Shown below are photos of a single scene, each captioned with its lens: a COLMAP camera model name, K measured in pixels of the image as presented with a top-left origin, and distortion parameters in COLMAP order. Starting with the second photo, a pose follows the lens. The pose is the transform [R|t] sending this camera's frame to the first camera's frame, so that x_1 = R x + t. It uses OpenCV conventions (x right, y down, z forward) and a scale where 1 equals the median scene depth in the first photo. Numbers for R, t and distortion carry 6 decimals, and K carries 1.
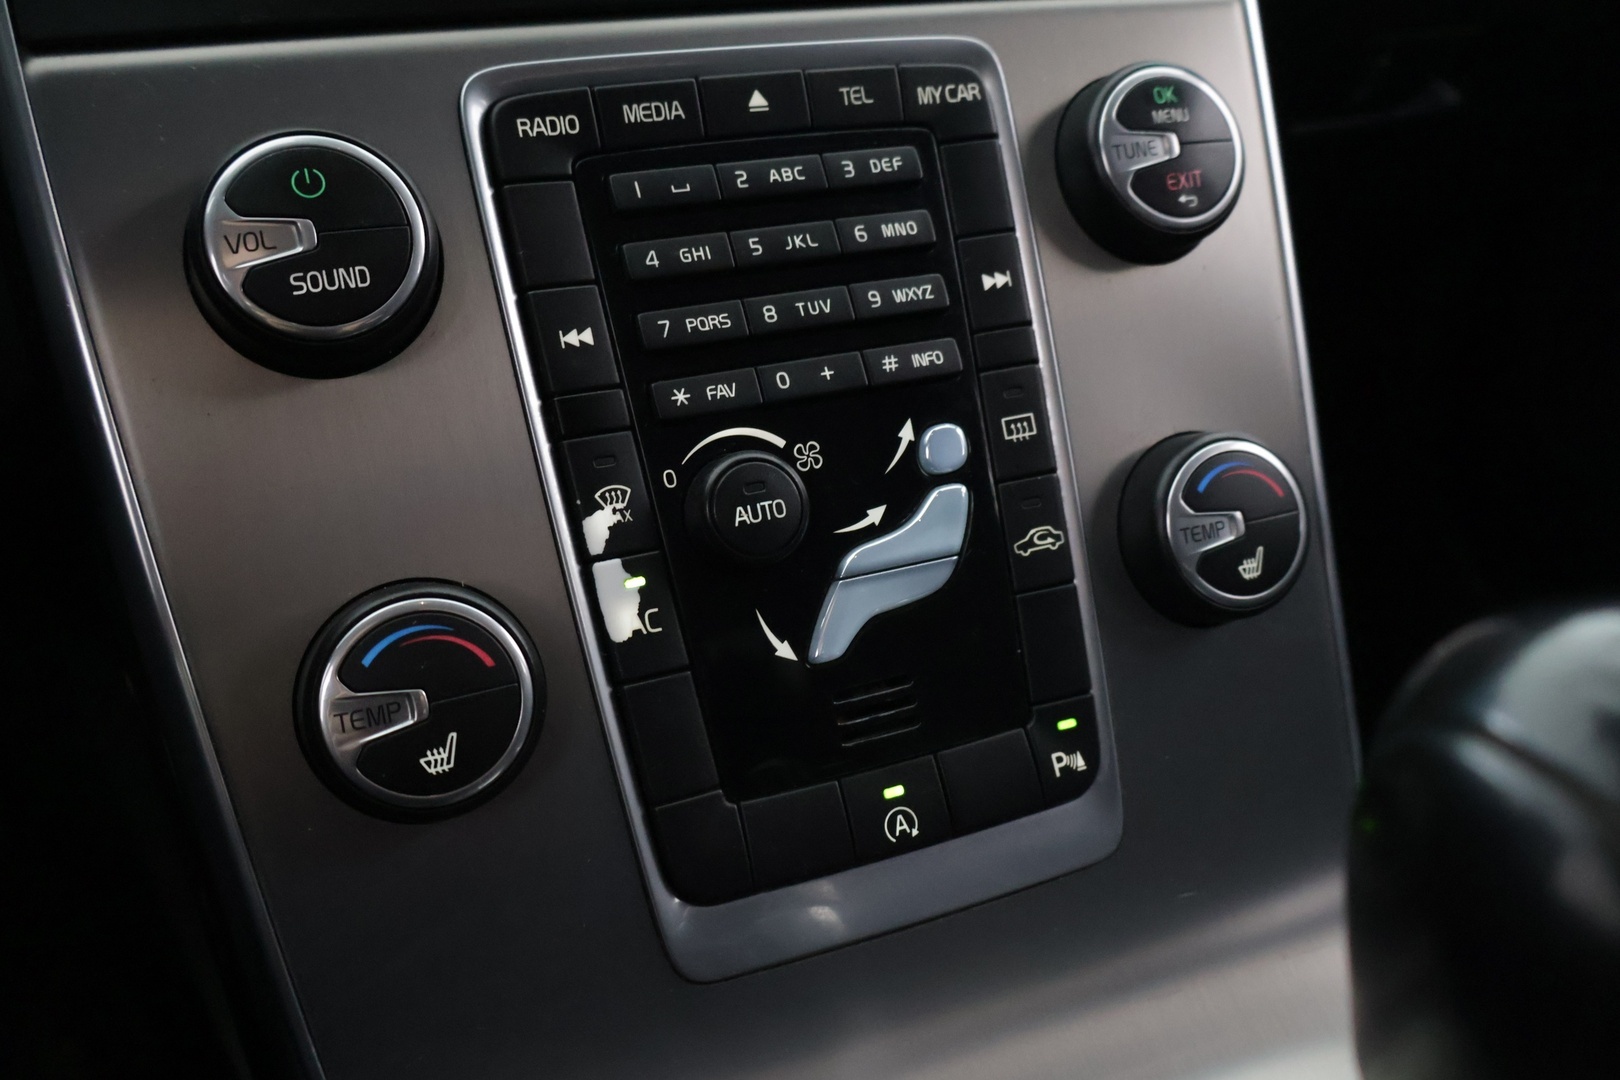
lens RADIAL K [[1358.2, 0, 808.3], [0, 1358.2, 532.5], [0, 0, 1]] dist [0.005883, -0.017625]
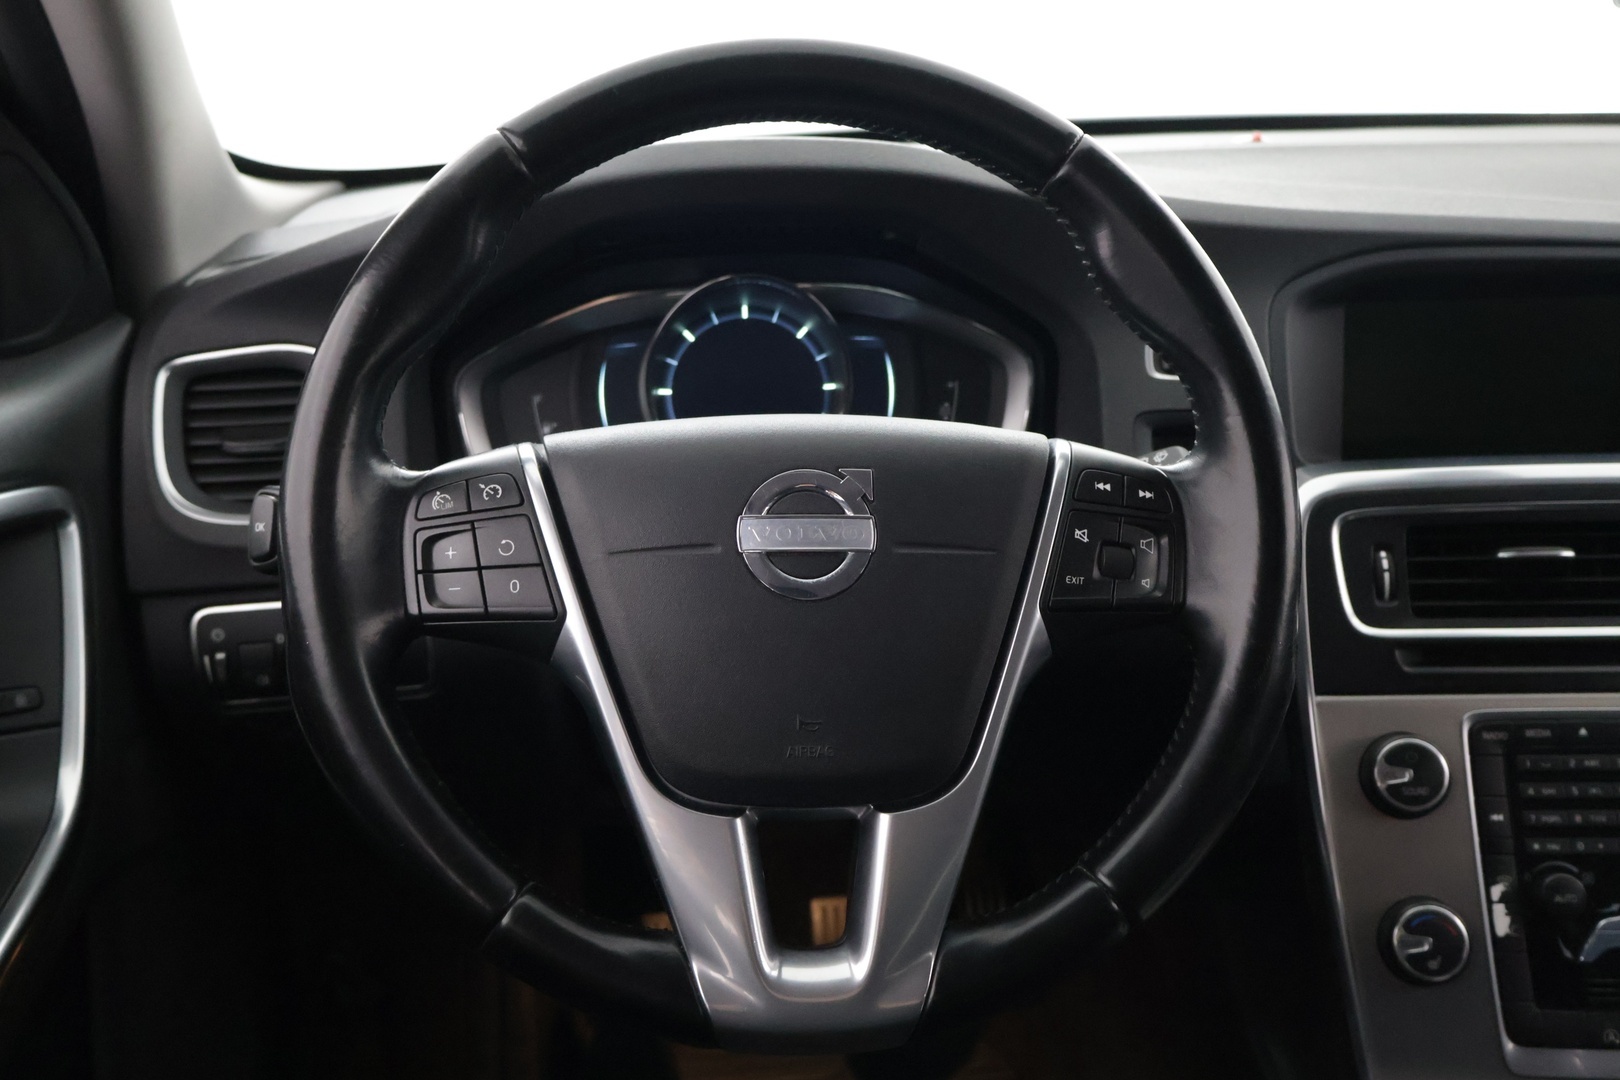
lens RADIAL K [[1535.2, 0, 794.2], [0, 1535.2, 540.6], [0, 0, 1]] dist [0.004296, 0.000000]
pose [[0.892315, 0.117753, -0.435784, -0.145339], [-0.170115, 0.981922, -0.083004, -0.184928], [0.418132, 0.148199, 0.896216, -2.262321]]
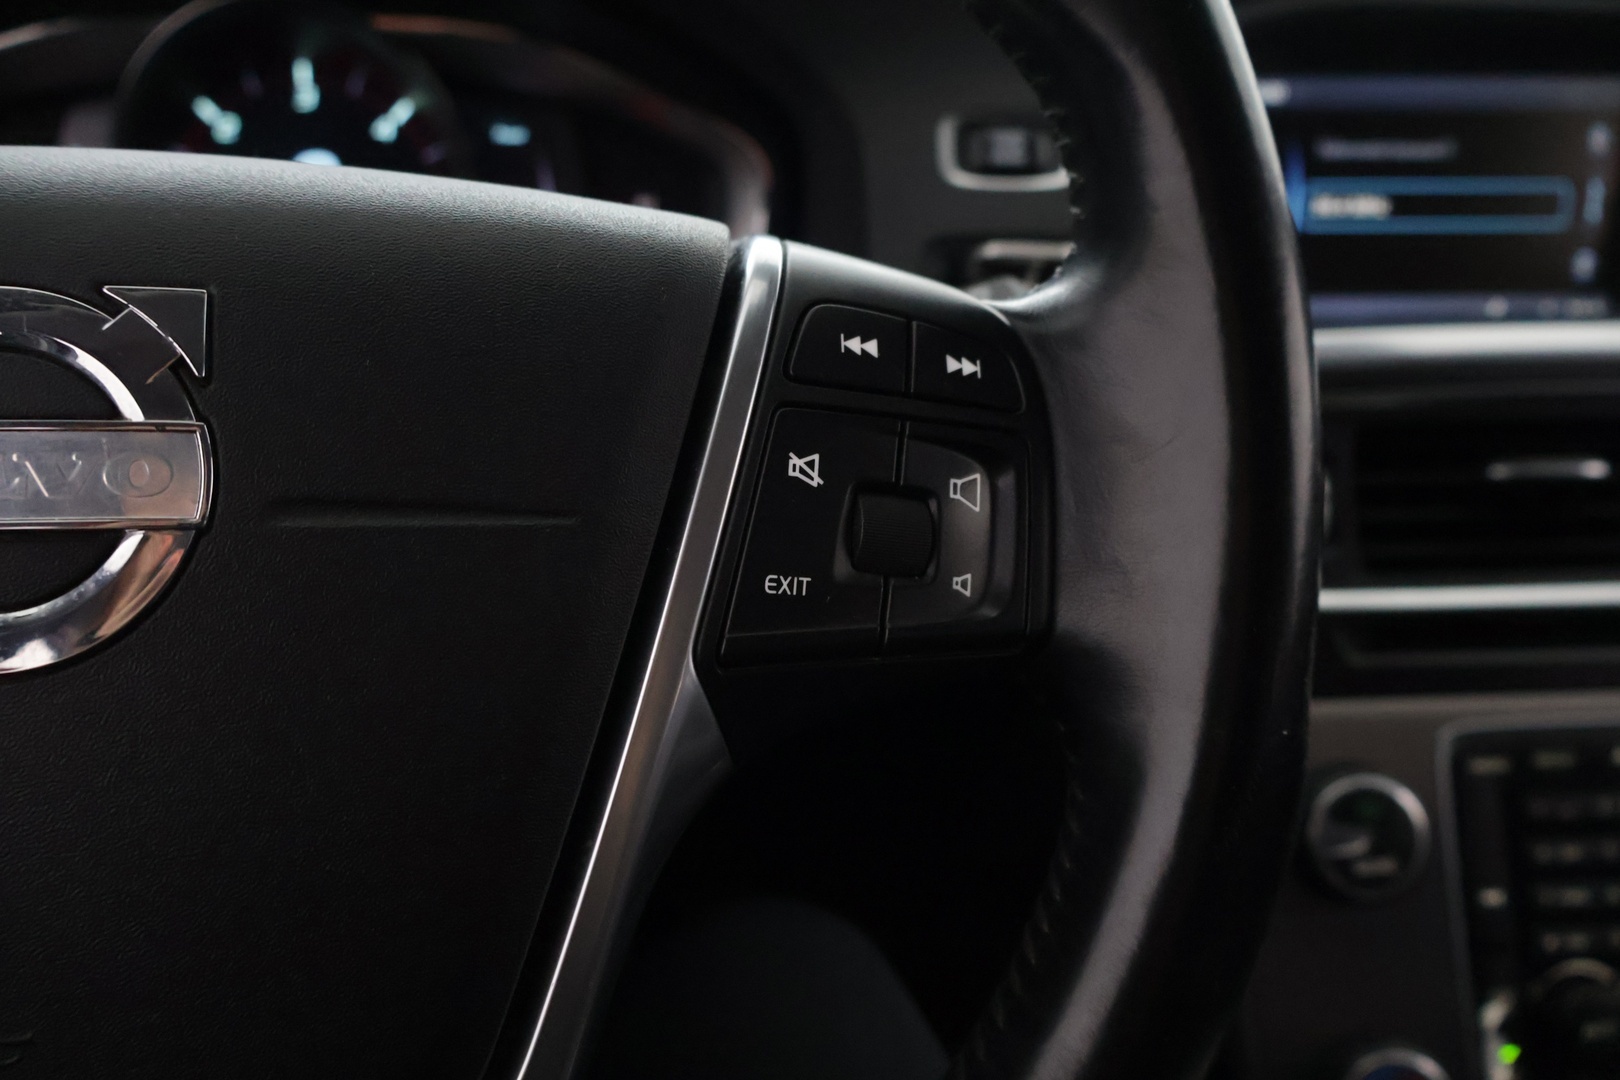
lens RADIAL K [[1358.2, 0, 808.6], [0, 1358.2, 526.7], [0, 0, 1]] dist [0.005883, -0.017625]
pose [[0.945394, 0.140929, -0.293887, -0.514614], [-0.156018, 0.987345, -0.028421, -0.396699], [0.286163, 0.072720, 0.955417, -0.814023]]
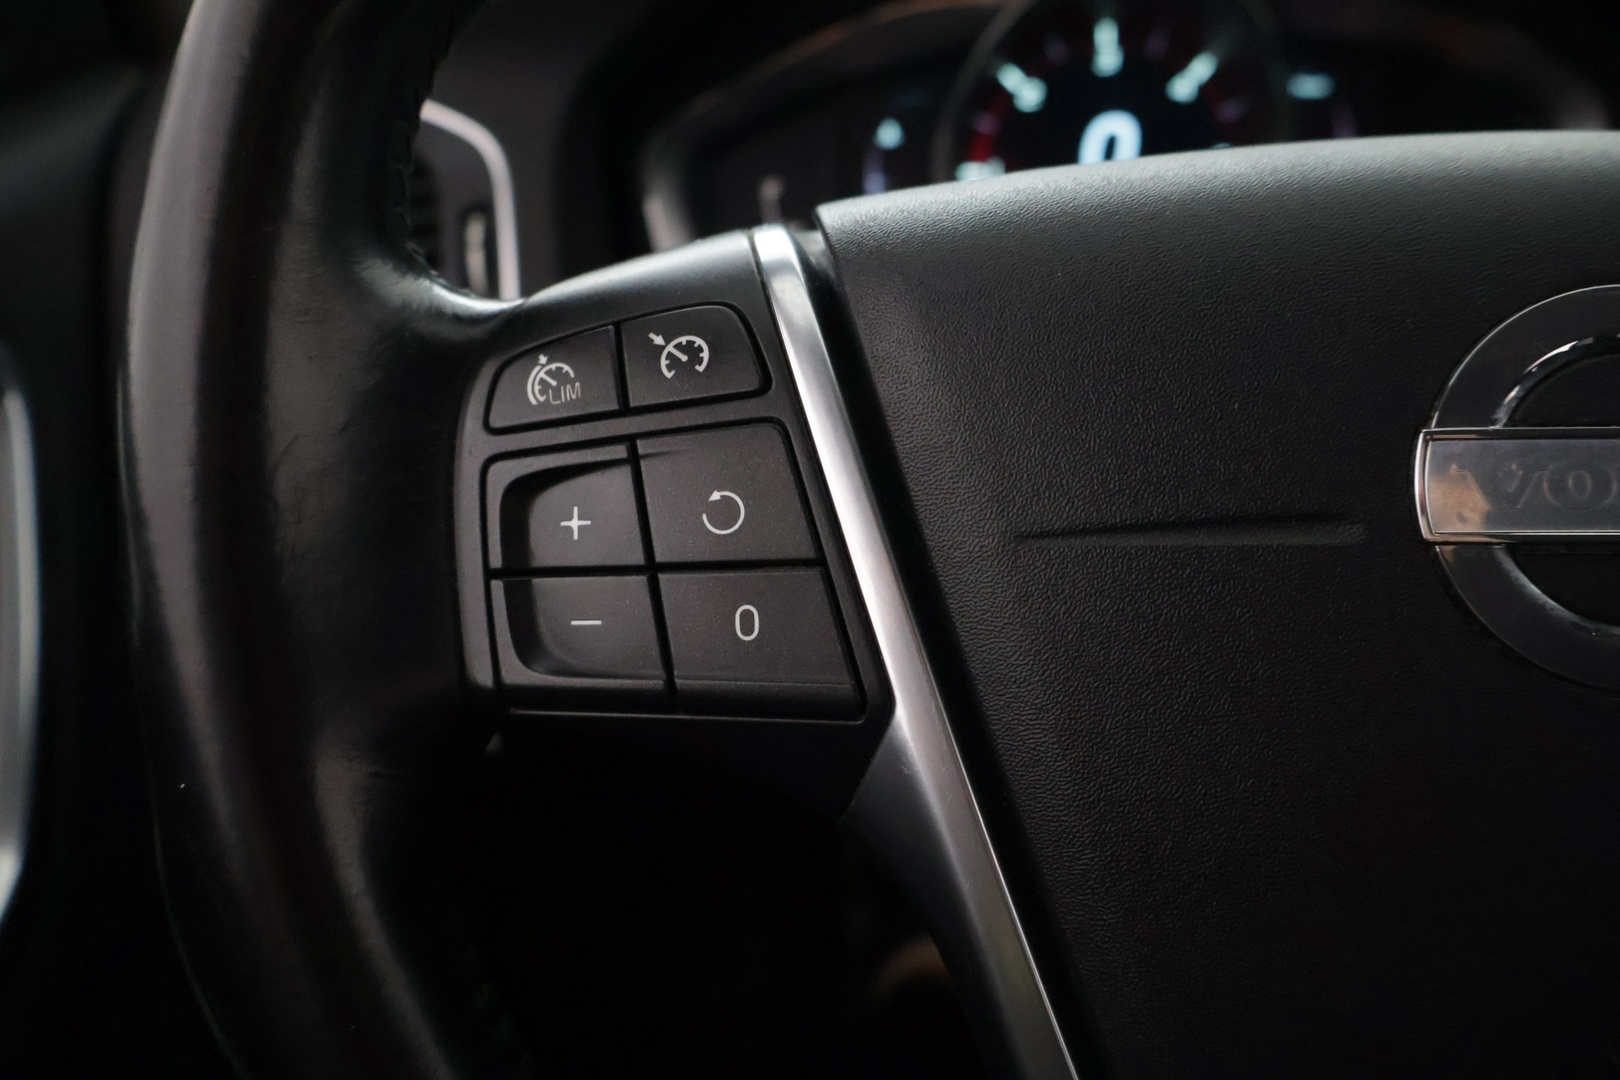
lens RADIAL K [[1358.2, 0, 803.1], [0, 1358.2, 536.8], [0, 0, 1]] dist [0.005883, -0.017625]
pose [[0.827988, 0.183972, -0.529707, -1.061323], [-0.178325, 0.981996, 0.062316, -0.326129], [0.531635, 0.042863, 0.845888, -1.034696]]
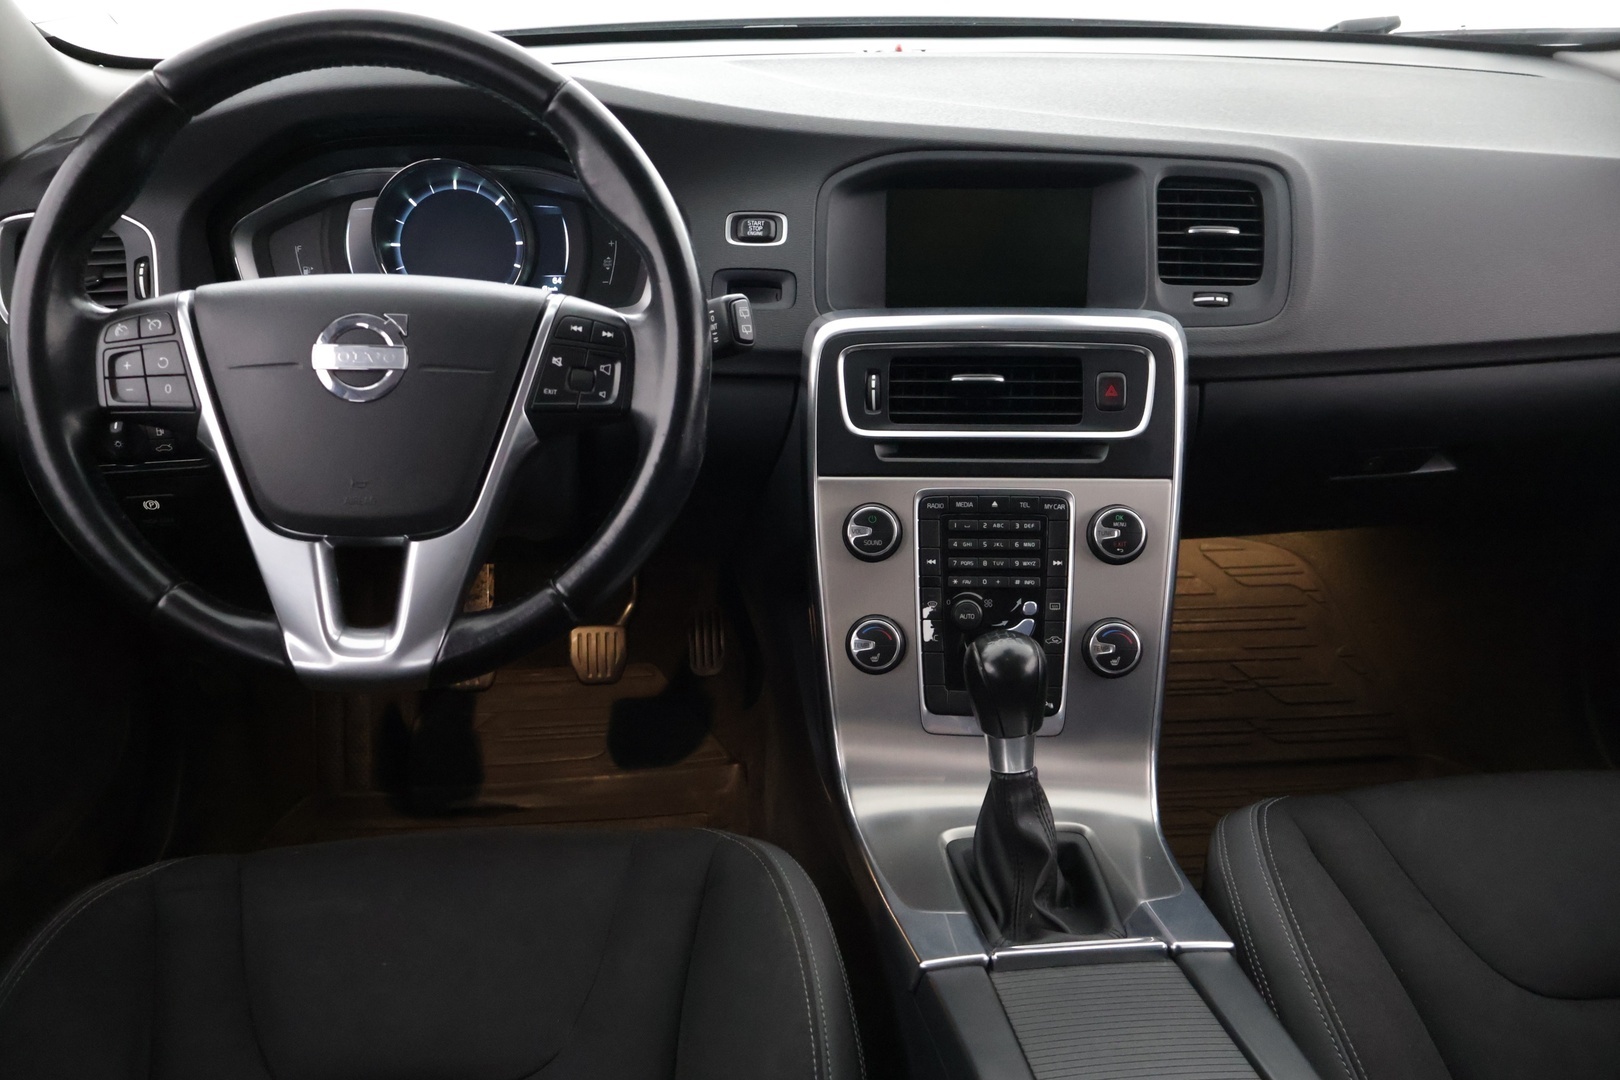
lens RADIAL K [[1358.2, 0, 814.4], [0, 1358.2, 539.2], [0, 0, 1]] dist [0.005883, -0.017625]
pose [[0.894941, 0.191465, -0.403016, 1.031490], [-0.187555, 0.981003, 0.049570, -0.322430], [0.404851, 0.031225, 0.913850, -2.552021]]
